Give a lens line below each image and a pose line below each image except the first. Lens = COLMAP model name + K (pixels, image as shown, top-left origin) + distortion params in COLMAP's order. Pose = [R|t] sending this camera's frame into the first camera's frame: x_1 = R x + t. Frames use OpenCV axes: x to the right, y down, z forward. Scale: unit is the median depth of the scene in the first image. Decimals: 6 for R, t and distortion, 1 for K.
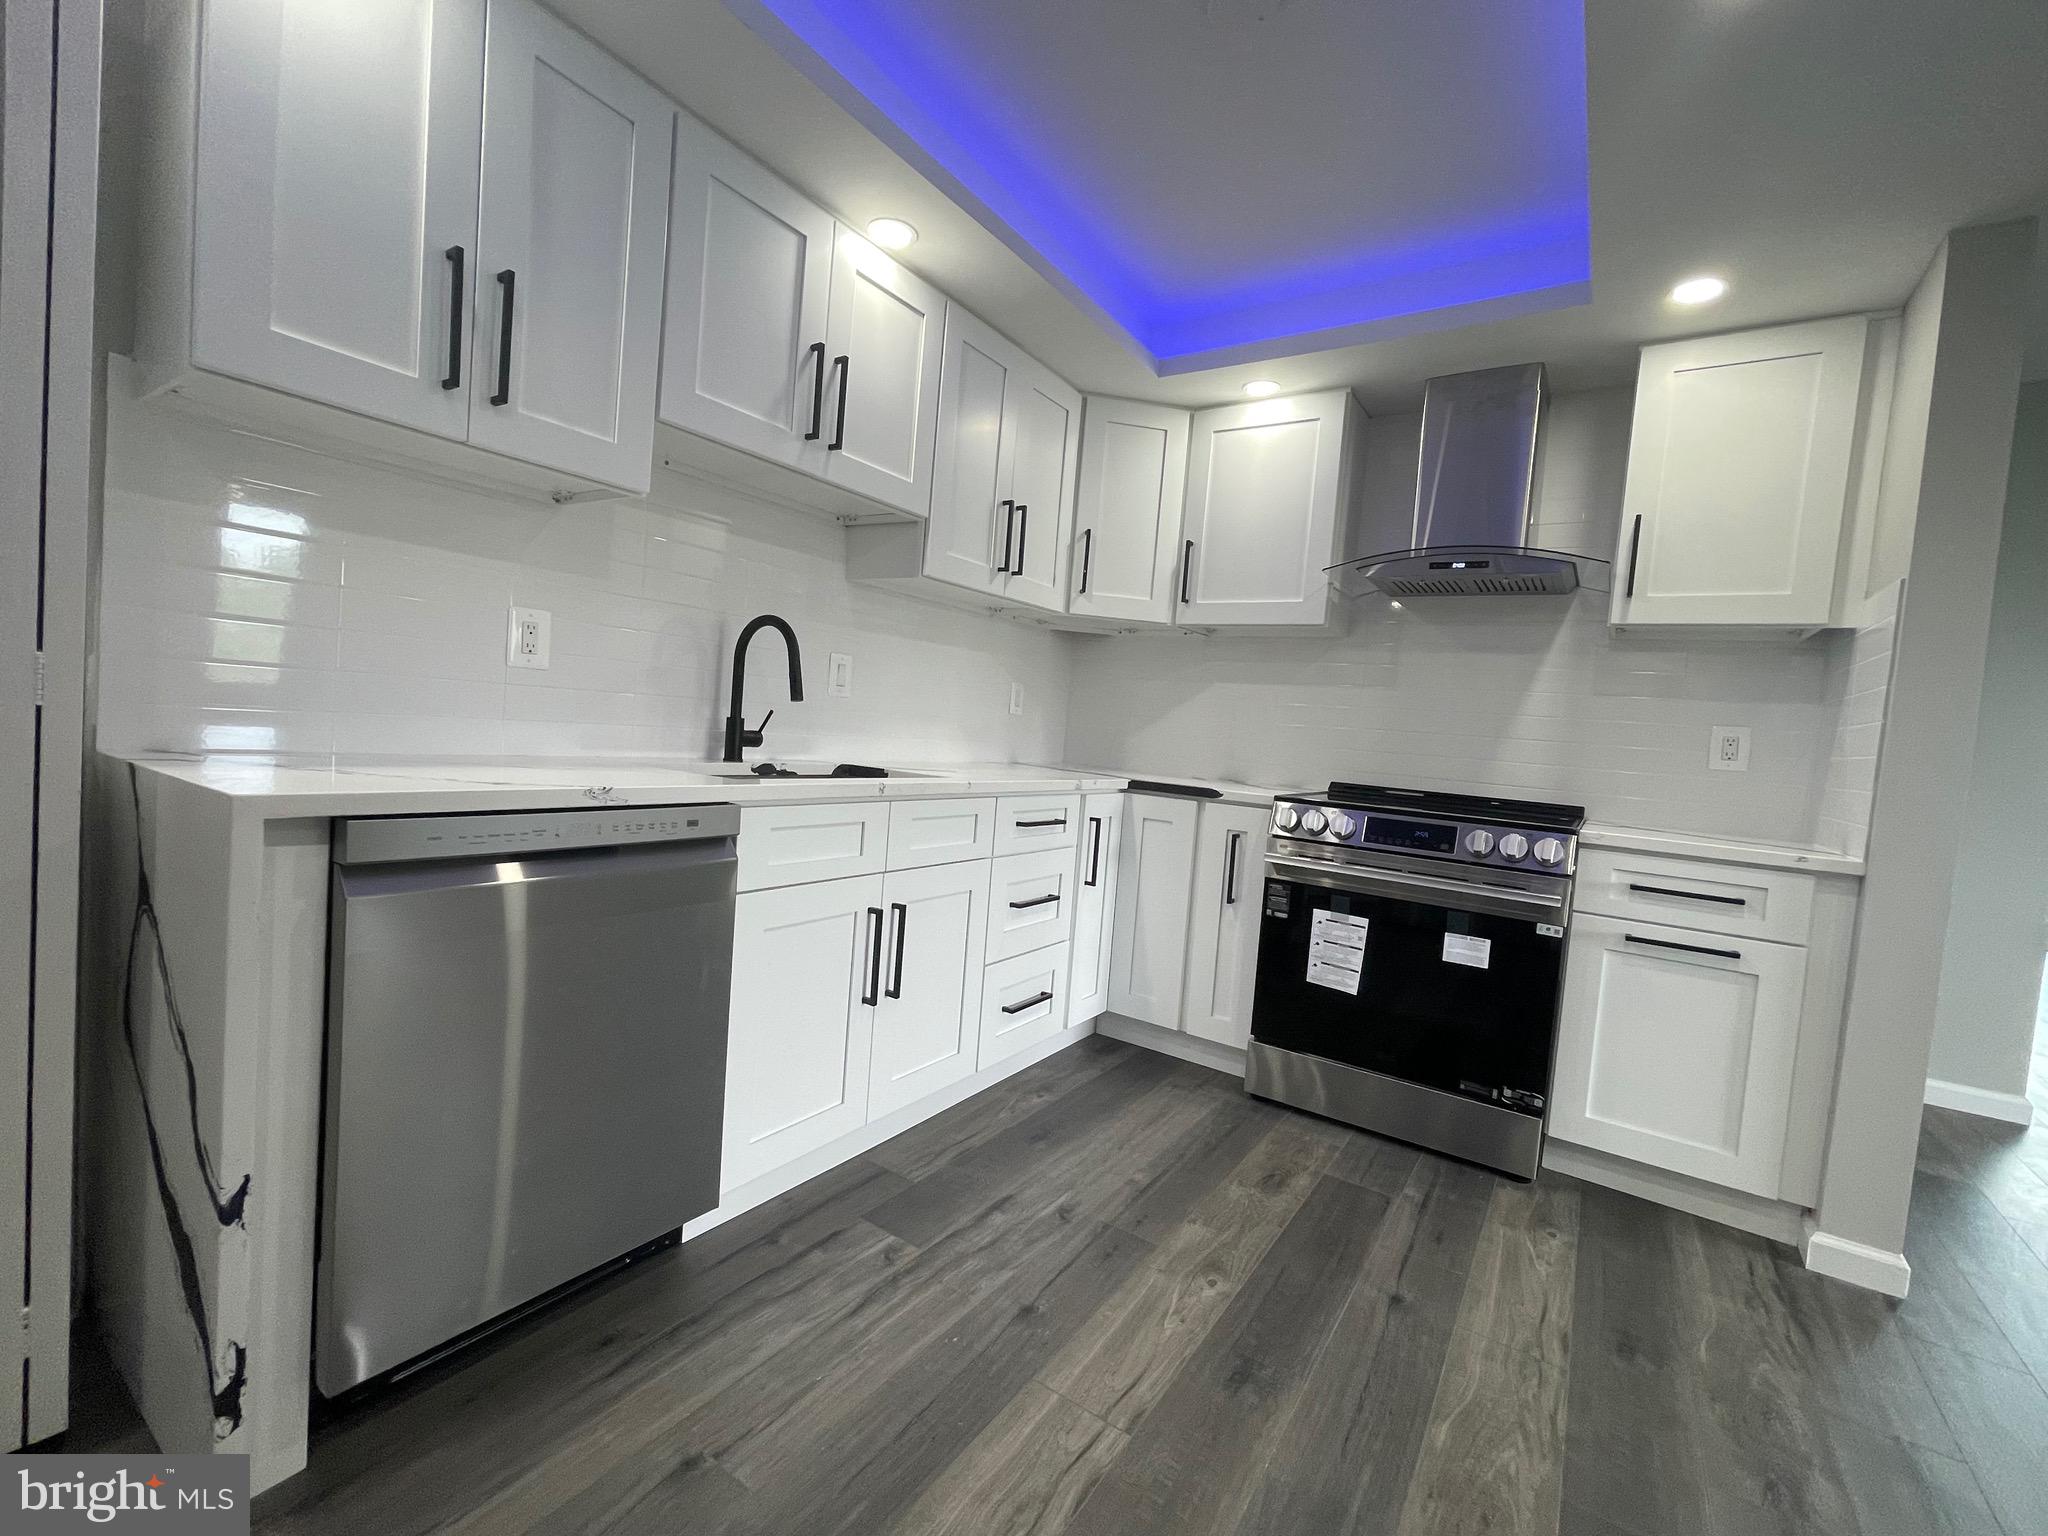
lens RADIAL K [[864.6, 0, 1013.1], [0, 864.6, 771.4], [0, 0, 1]] dist [-0.004549, 0.001988]
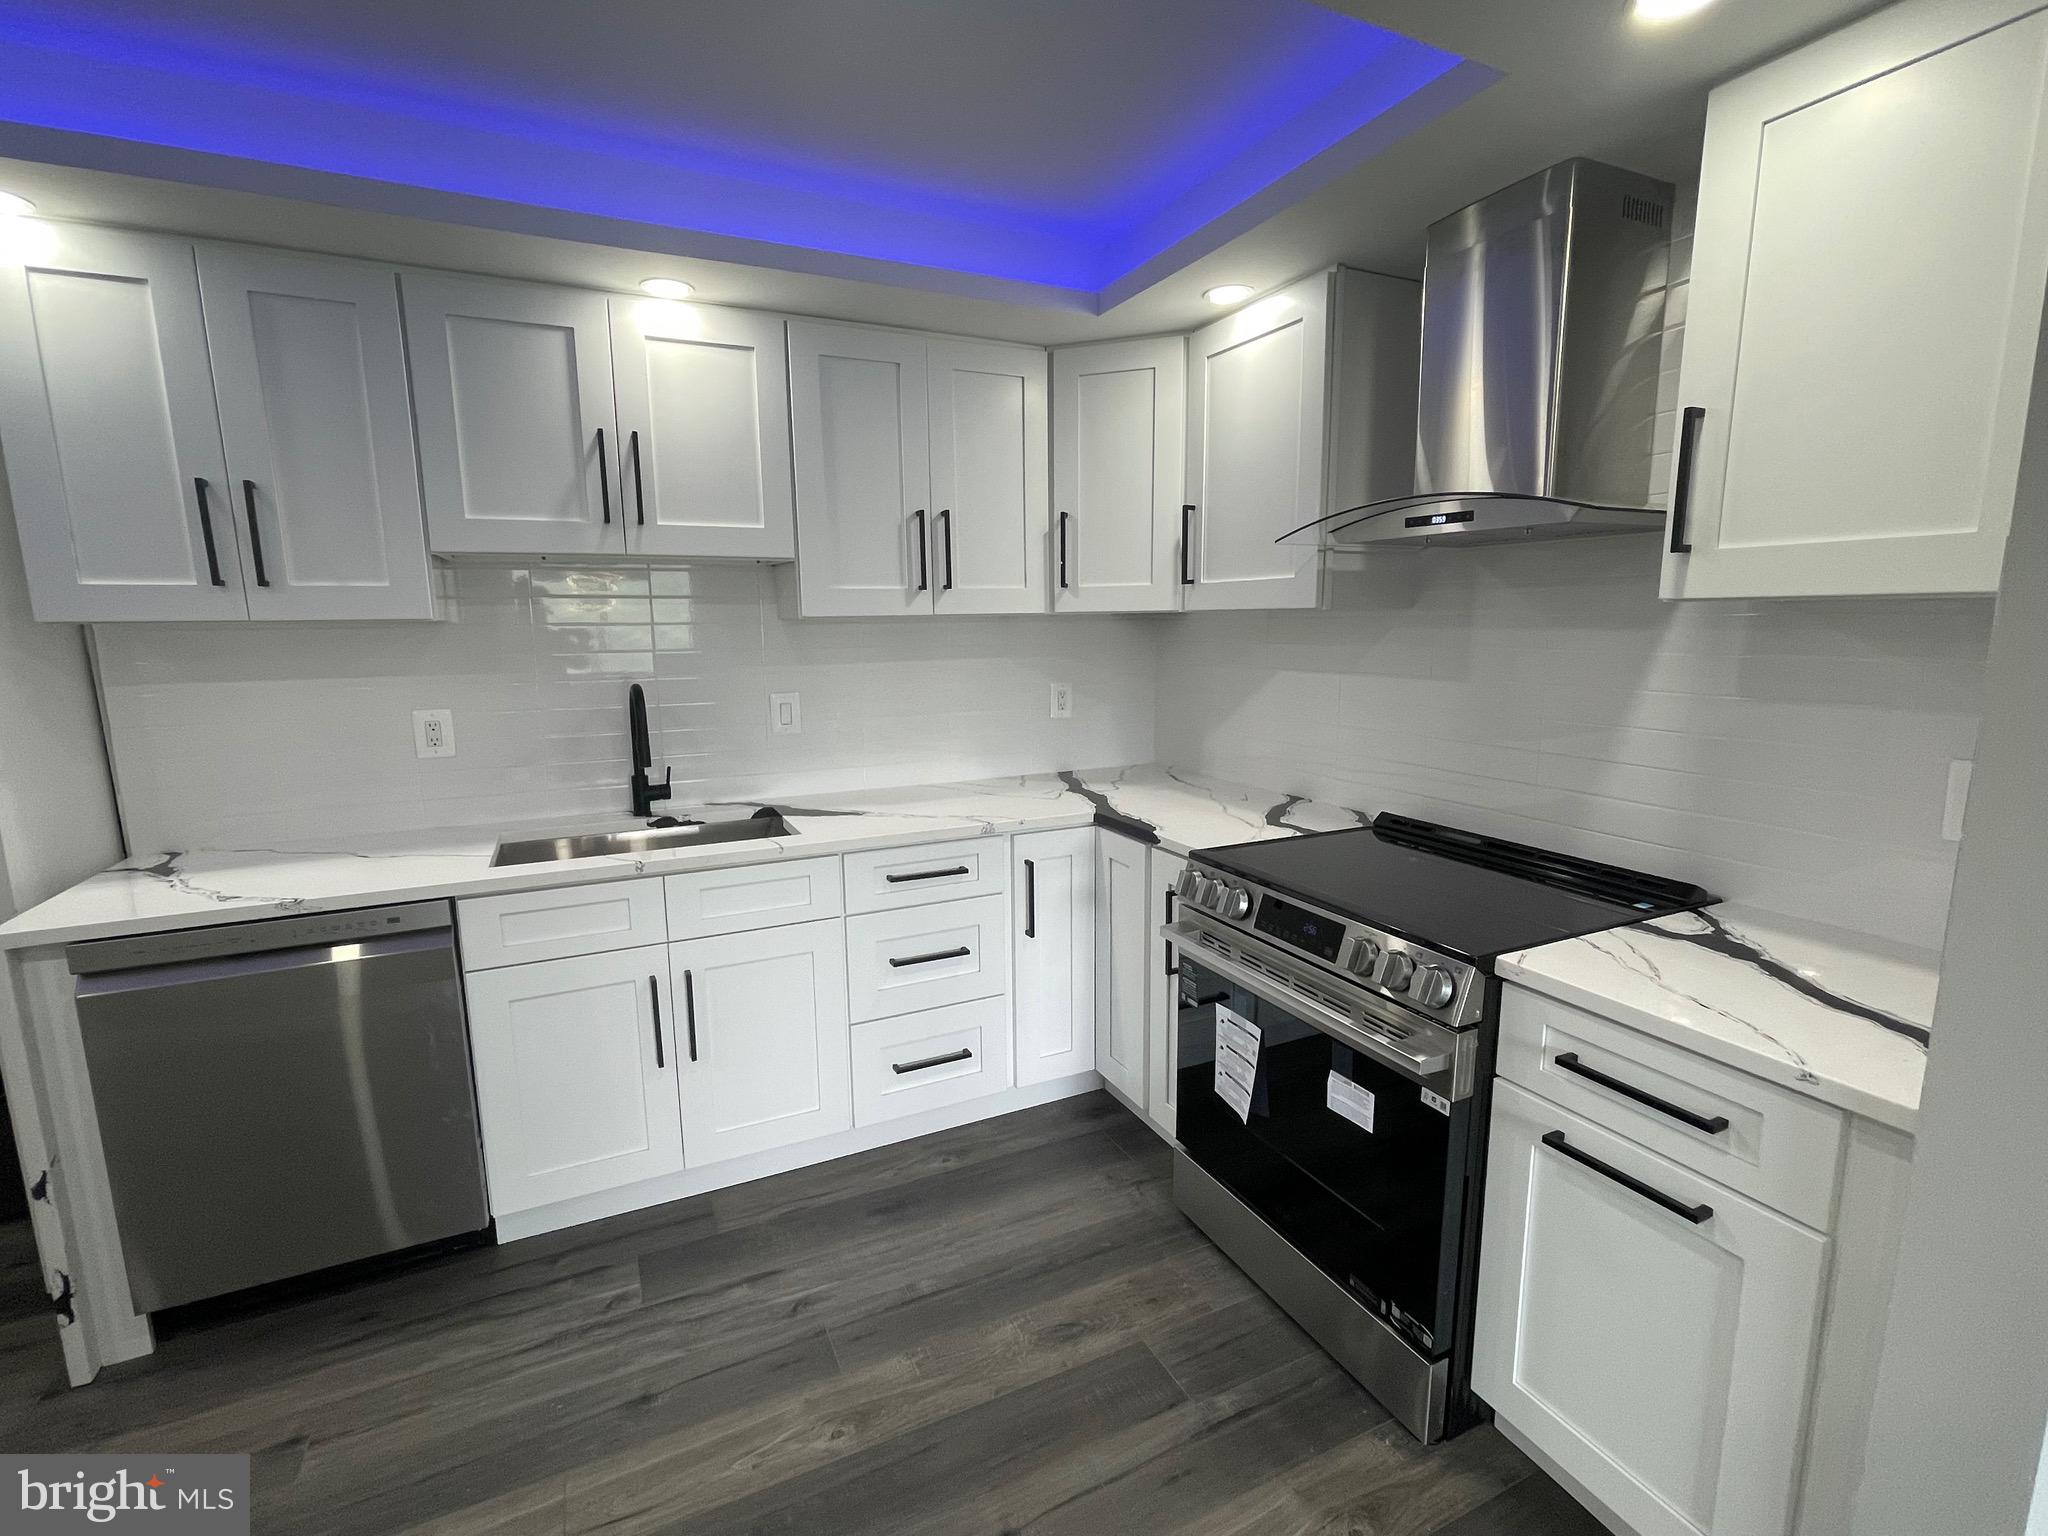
lens RADIAL K [[916.0, 0, 1013.7], [0, 916.0, 772.6], [0, 0, 1]] dist [-0.005569, 0.002759]
pose [[0.862937, -0.003241, -0.505301, 0.704418], [0.049717, 0.995672, 0.078520, -0.140094], [0.502859, -0.092880, 0.859364, 0.257517]]
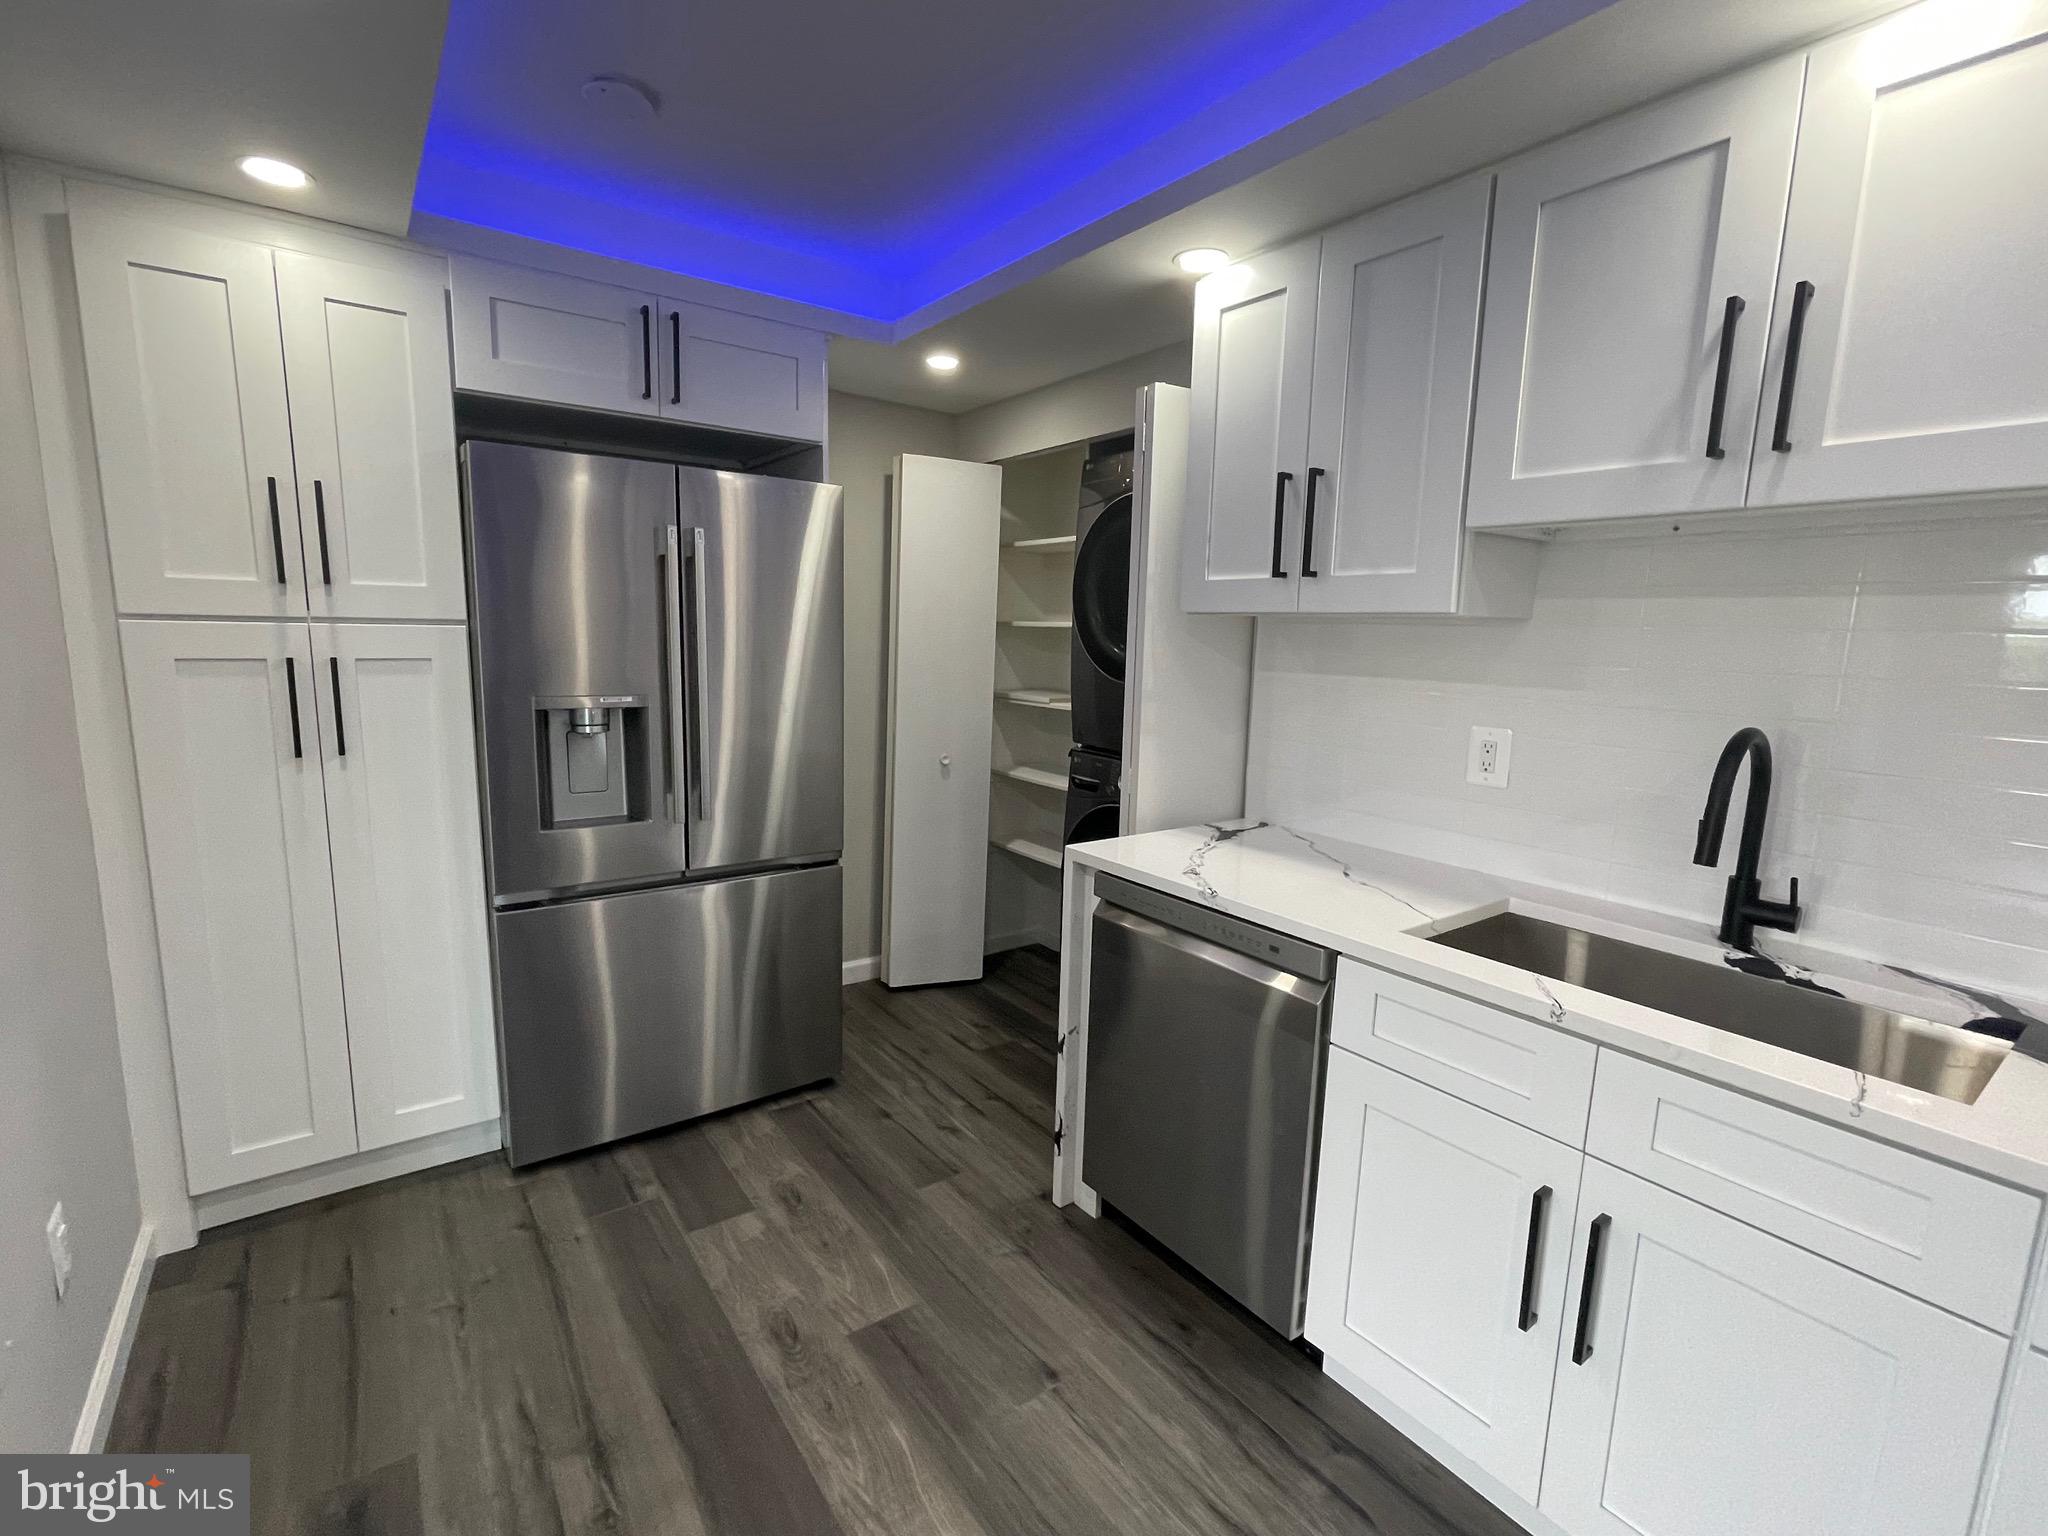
lens RADIAL K [[916.0, 0, 1008.1], [0, 916.0, 768.9], [0, 0, 1]] dist [-0.005569, 0.002759]
pose [[-0.331822, 0.059989, -0.941433, 0.543345], [-0.100955, 0.989986, 0.098666, -0.164818], [0.937925, 0.127781, -0.322443, 0.720823]]
